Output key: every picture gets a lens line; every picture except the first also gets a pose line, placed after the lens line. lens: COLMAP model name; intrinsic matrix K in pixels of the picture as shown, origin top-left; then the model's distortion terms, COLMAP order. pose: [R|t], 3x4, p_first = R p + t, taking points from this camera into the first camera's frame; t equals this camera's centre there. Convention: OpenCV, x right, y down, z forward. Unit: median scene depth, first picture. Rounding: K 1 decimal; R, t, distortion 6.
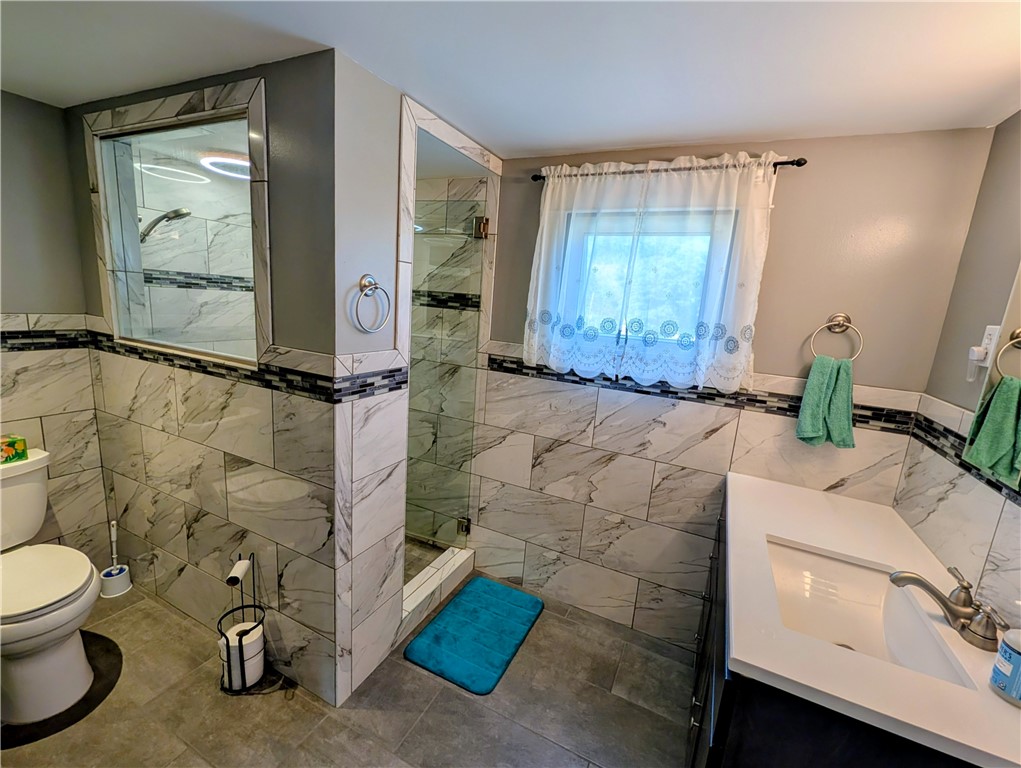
lens RADIAL K [[433.9, 0, 512.8], [0, 433.9, 382.7], [0, 0, 1]] dist [-0.001723, -0.000120]
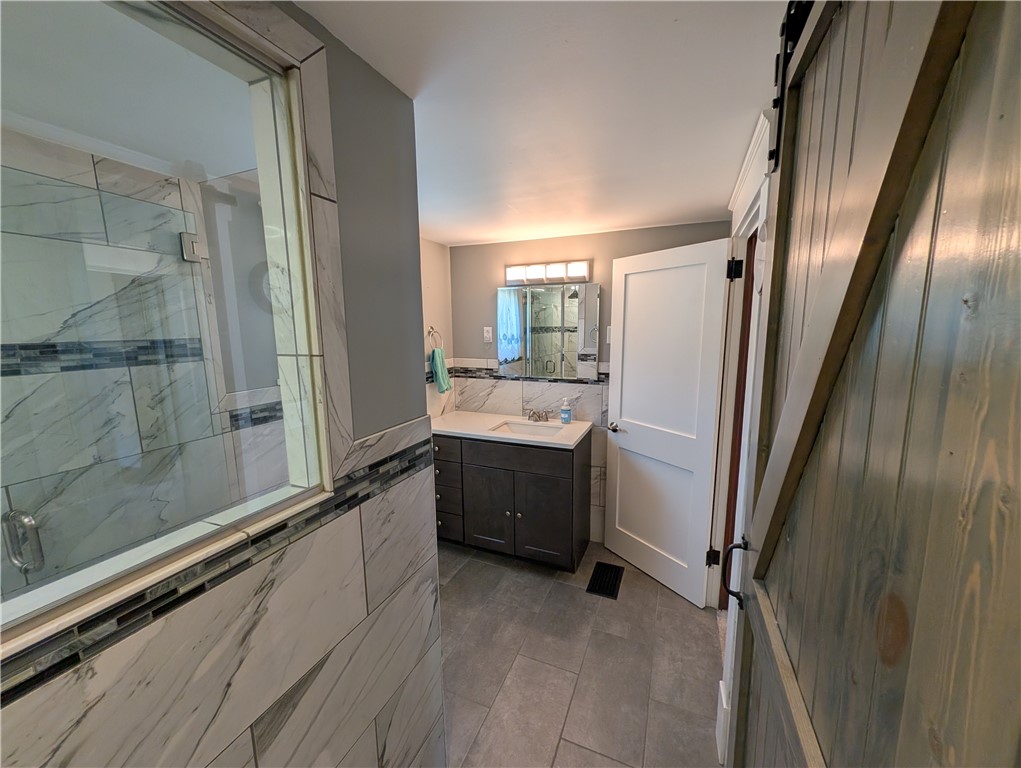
lens RADIAL K [[395.5, 0, 512.3], [0, 395.5, 385.1], [0, 0, 1]] dist [0.000144, -0.000354]
pose [[-0.042833, -0.226653, 0.973033, -1.085093], [0.195566, 0.953184, 0.230639, -0.250595], [-0.979755, 0.200171, 0.003498, 0.696593]]
